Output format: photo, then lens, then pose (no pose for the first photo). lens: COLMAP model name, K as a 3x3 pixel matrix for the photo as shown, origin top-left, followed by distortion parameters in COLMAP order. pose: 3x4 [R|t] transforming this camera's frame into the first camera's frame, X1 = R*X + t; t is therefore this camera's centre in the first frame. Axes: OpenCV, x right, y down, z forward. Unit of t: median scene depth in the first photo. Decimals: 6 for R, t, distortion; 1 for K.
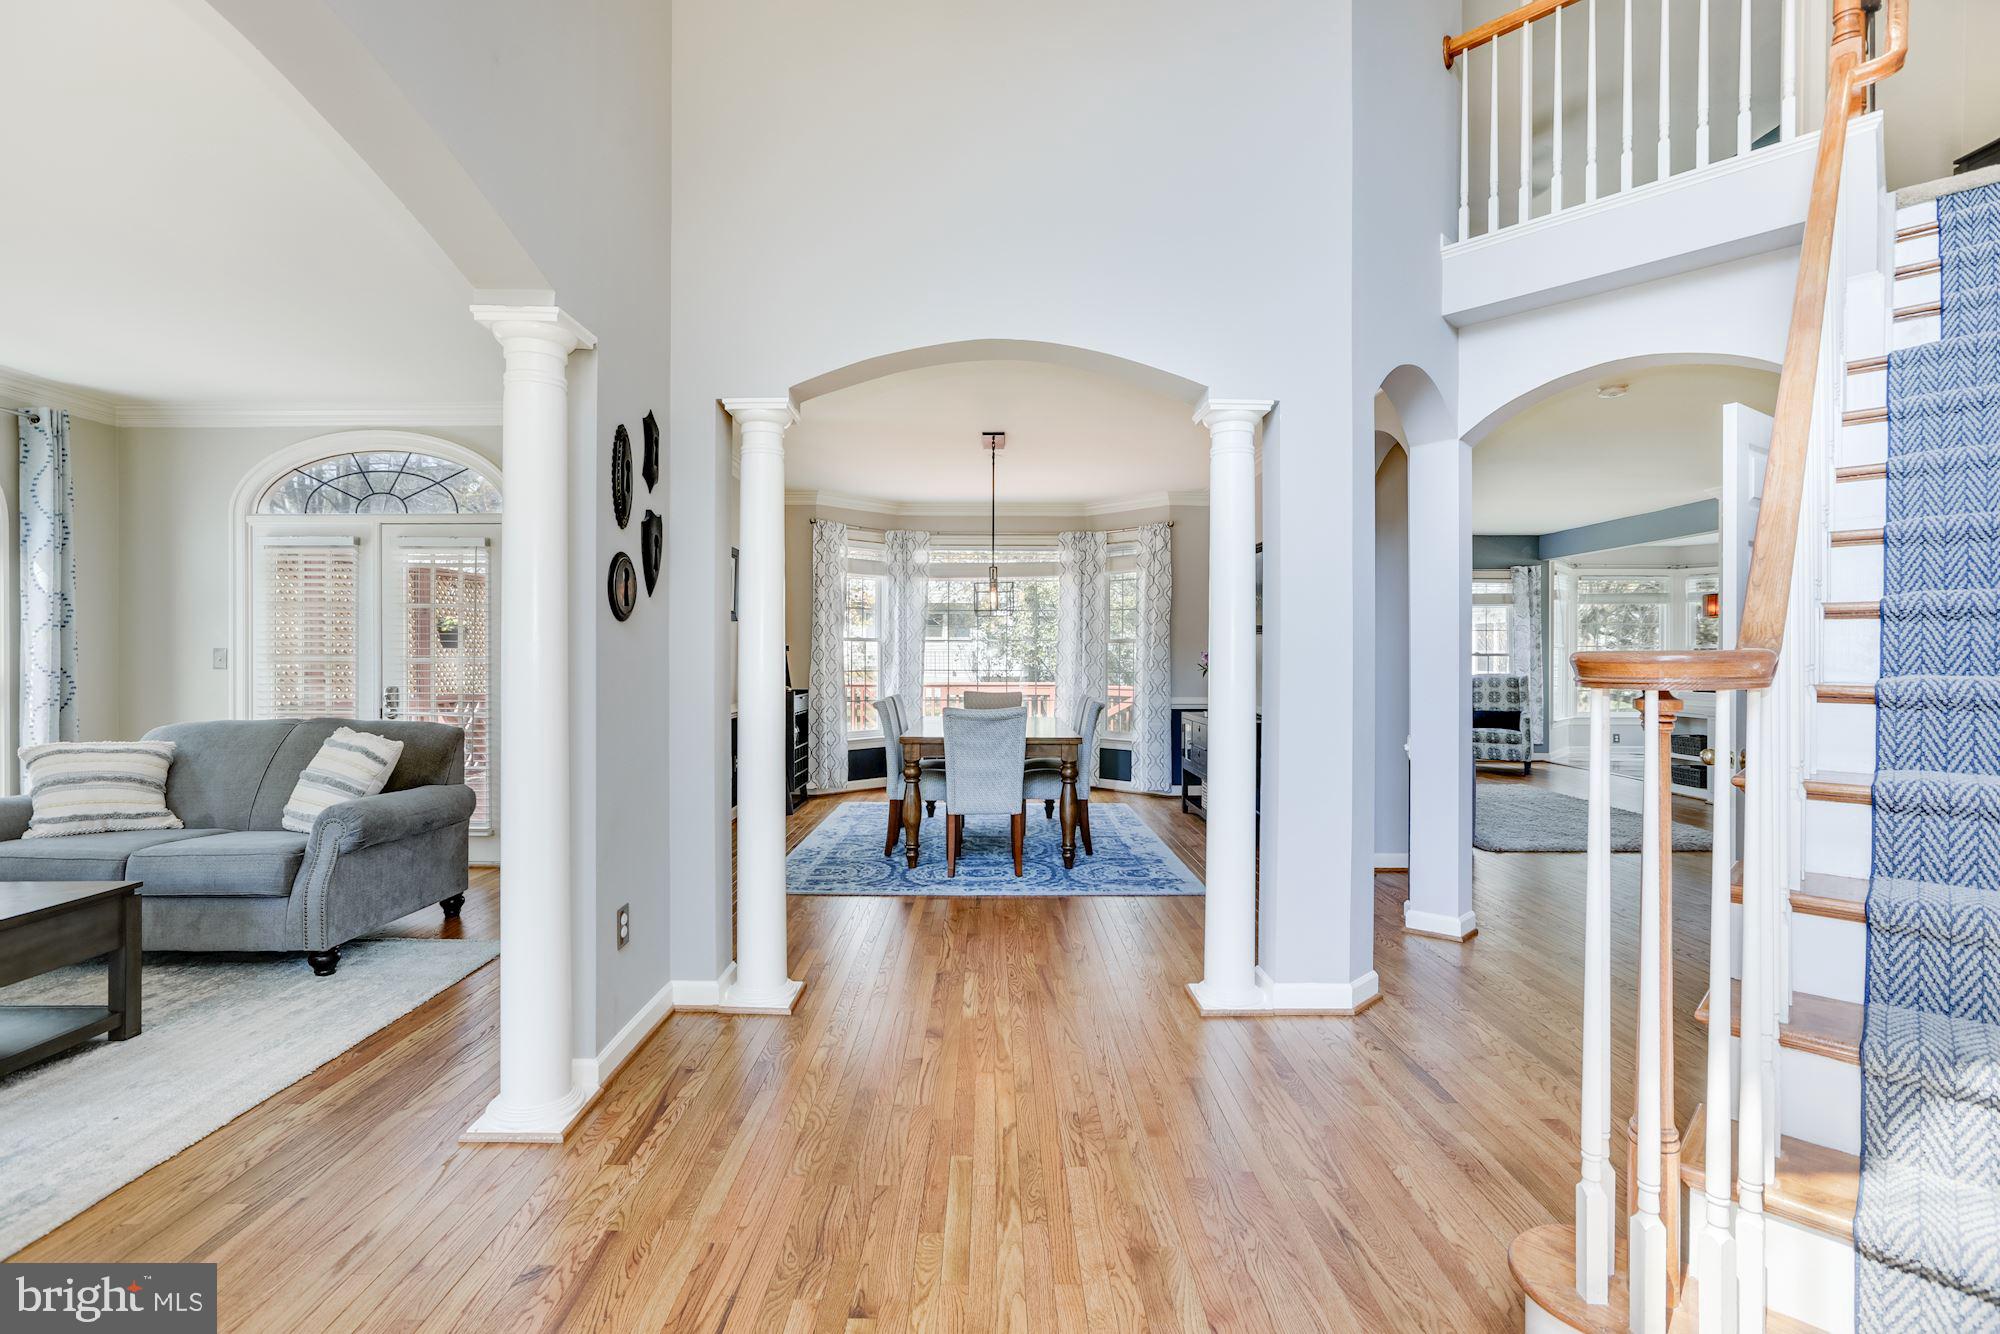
lens RADIAL K [[934.6, 0, 993.4], [0, 934.6, 662.4], [0, 0, 1]] dist [-0.007066, 0.005800]
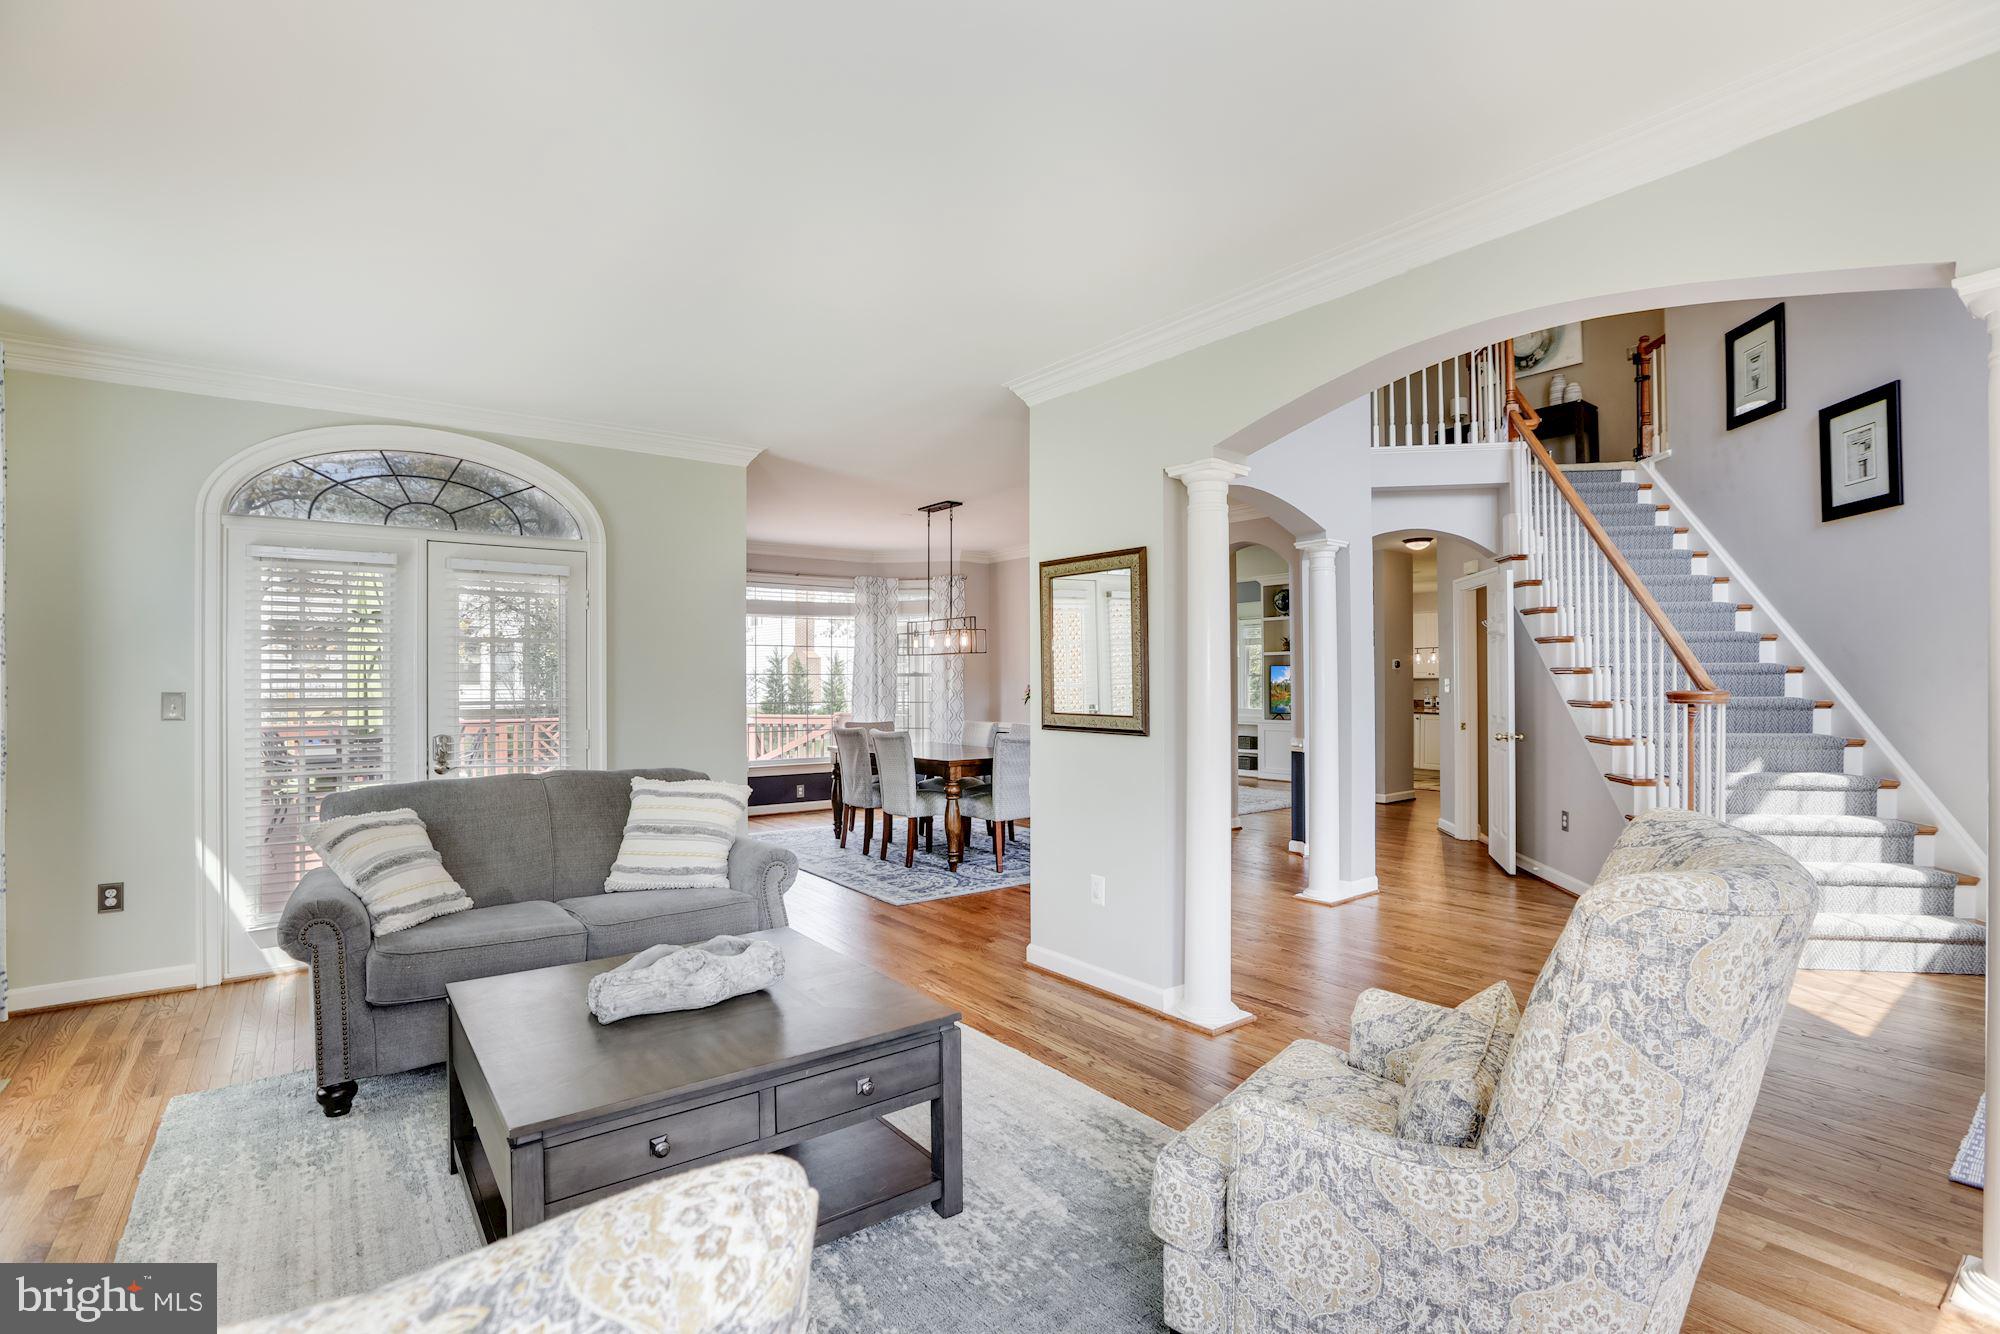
lens RADIAL K [[934.6, 0, 1018.8], [0, 934.6, 670.8], [0, 0, 1]] dist [-0.007066, 0.005800]
pose [[0.786976, 0.002455, 0.616979, -0.776651], [0.009424, 0.999828, -0.015999, -0.013739], [-0.616912, 0.018406, 0.786817, 0.018749]]
